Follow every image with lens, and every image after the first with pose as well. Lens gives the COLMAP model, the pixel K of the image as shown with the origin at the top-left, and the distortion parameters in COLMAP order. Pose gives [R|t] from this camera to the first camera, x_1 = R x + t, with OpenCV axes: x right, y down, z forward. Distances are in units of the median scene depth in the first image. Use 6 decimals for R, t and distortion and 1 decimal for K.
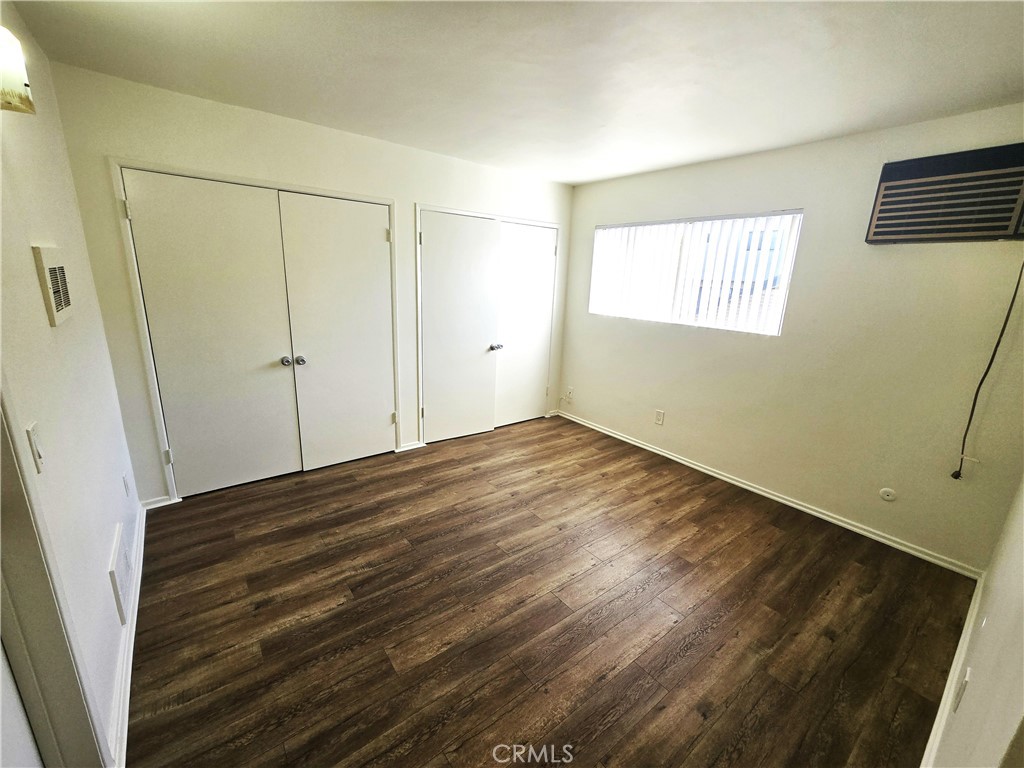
lens RADIAL K [[418.4, 0, 507.3], [0, 418.4, 385.7], [0, 0, 1]] dist [0.004626, 0.000224]
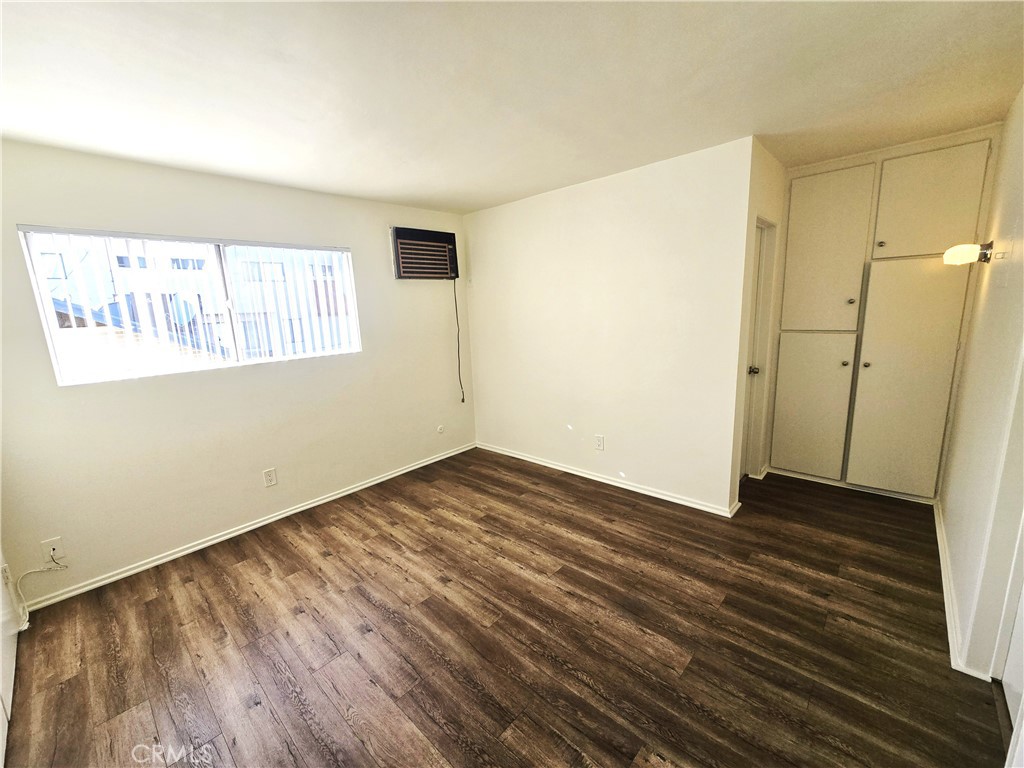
lens RADIAL K [[418.4, 0, 510.6], [0, 418.4, 391.1], [0, 0, 1]] dist [0.004626, 0.000224]
pose [[-0.167129, -0.231002, 0.958491, -0.680751], [0.286742, 0.918754, 0.271424, -0.246480], [-0.943317, 0.320203, -0.087313, 0.835561]]
